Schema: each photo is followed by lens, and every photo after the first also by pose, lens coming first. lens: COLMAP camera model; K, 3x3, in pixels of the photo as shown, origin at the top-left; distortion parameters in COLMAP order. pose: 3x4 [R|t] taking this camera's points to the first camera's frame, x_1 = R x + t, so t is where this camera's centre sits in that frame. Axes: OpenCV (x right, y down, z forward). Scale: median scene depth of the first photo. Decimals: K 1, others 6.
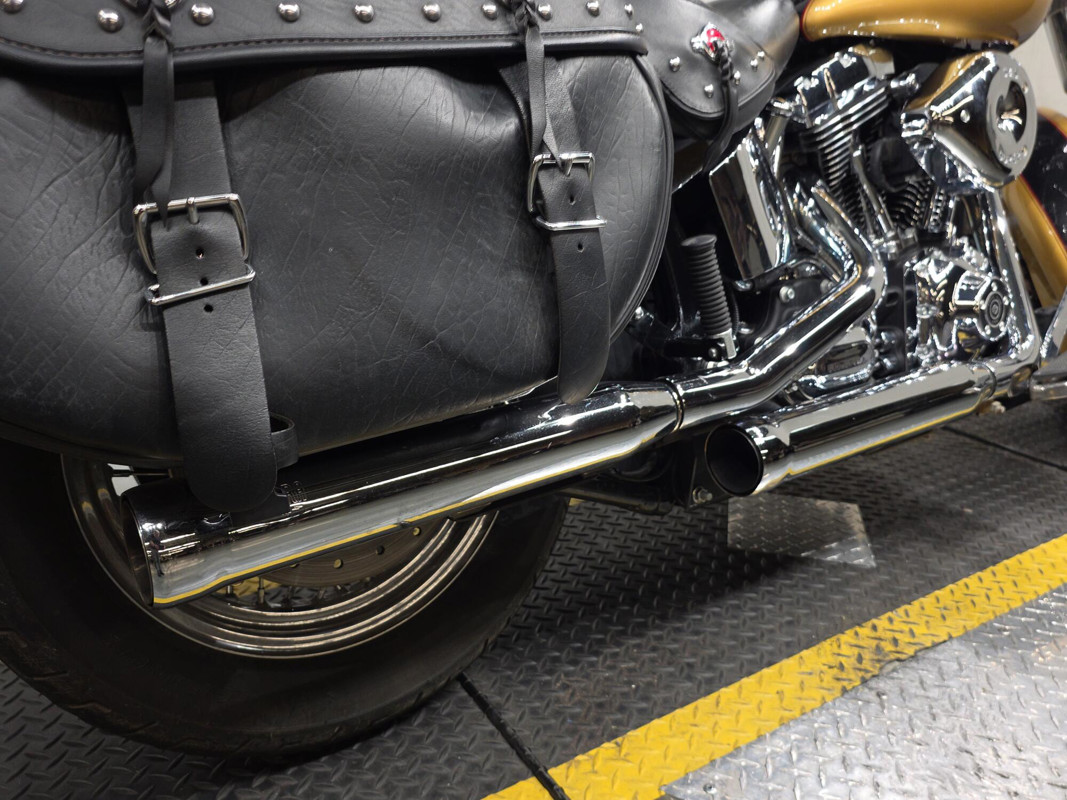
lens RADIAL K [[817.6, 0, 519.1], [0, 817.6, 399.3], [0, 0, 1]] dist [0.143182, -0.326170]
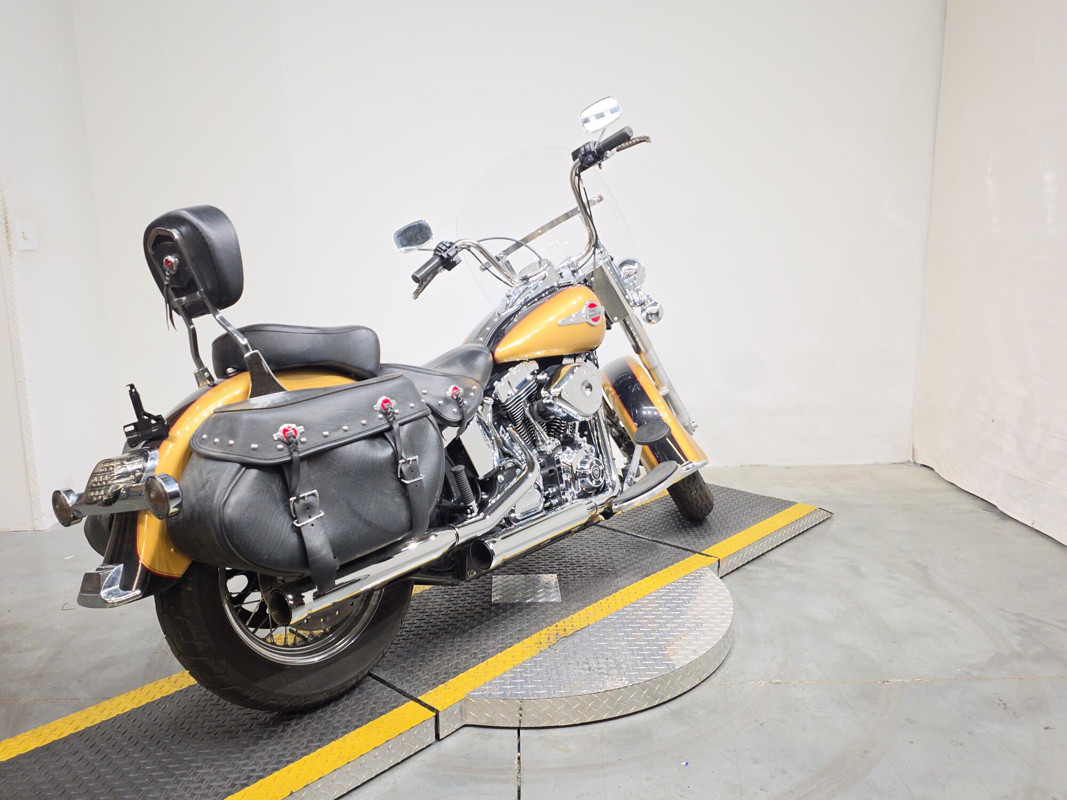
lens RADIAL K [[781.8, 0, 528.8], [0, 781.8, 399.7], [0, 0, 1]] dist [0.054656, -0.094652]
pose [[0.959586, -0.075339, 0.271145, -0.180601], [0.118047, 0.982393, -0.144805, -0.022959], [-0.255461, 0.170961, 0.951584, -1.198273]]
